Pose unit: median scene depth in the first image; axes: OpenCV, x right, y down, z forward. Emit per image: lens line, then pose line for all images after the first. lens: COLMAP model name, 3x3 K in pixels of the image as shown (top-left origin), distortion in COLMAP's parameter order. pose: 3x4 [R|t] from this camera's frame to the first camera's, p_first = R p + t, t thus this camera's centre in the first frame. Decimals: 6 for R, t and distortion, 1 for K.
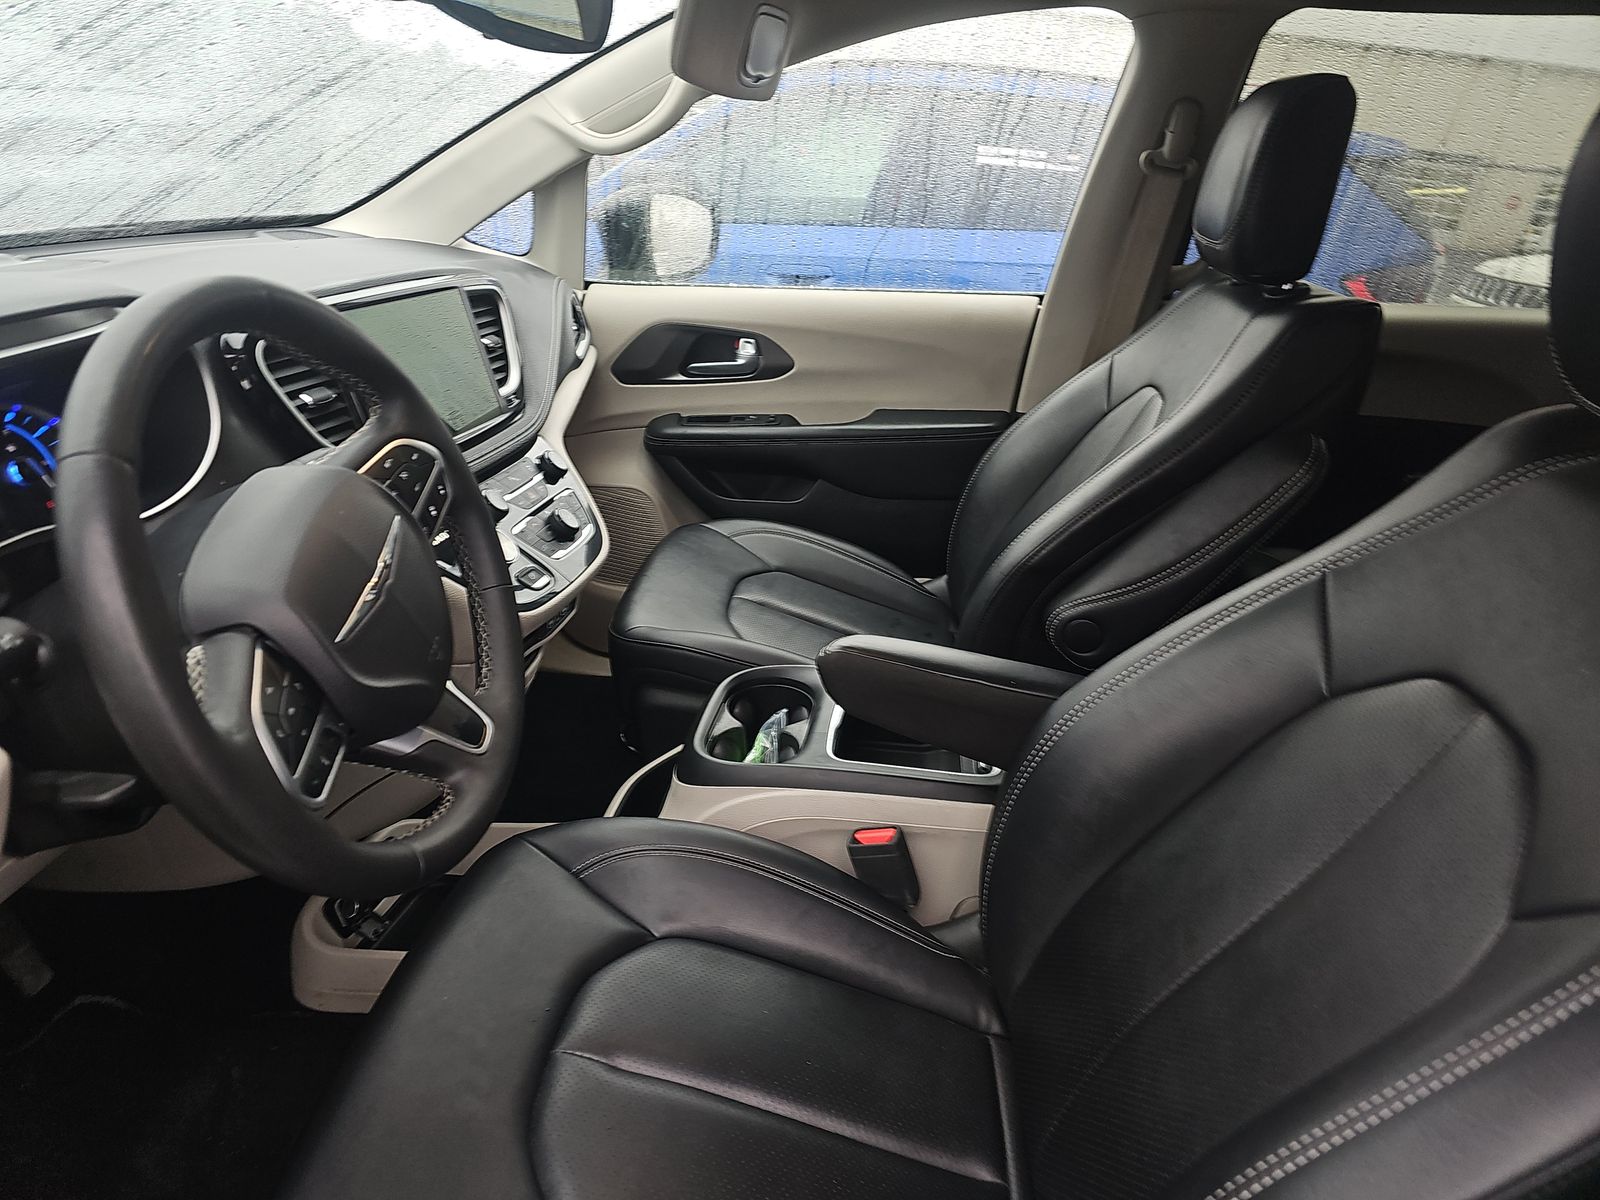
lens RADIAL K [[1071.6, 0, 784.3], [0, 1071.6, 629.7], [0, 0, 1]] dist [0.035056, -0.017677]
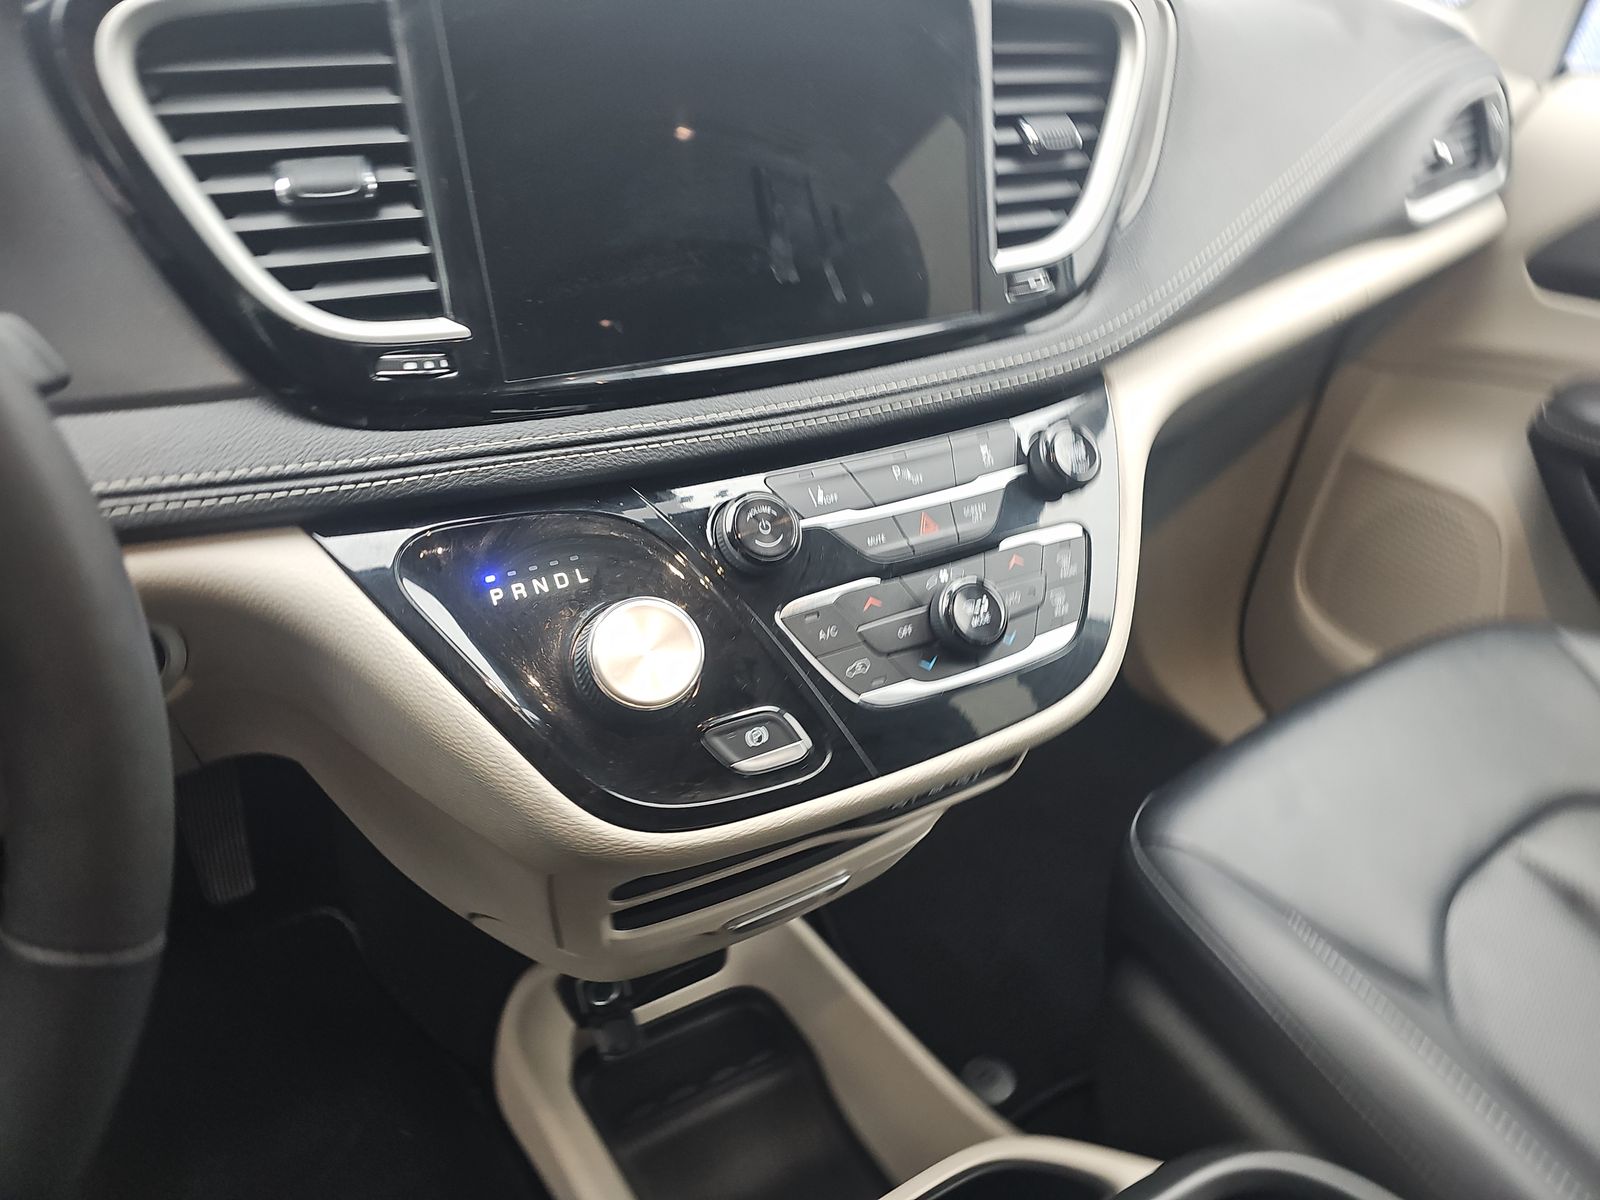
lens RADIAL K [[1077.1, 0, 810.0], [0, 1077.1, 617.6], [0, 0, 1]] dist [0.018536, -0.016082]
pose [[0.647005, 0.409586, -0.643136, 0.010682], [-0.317971, 0.911567, 0.260655, -0.131391], [0.693022, 0.035853, 0.720025, 0.476258]]
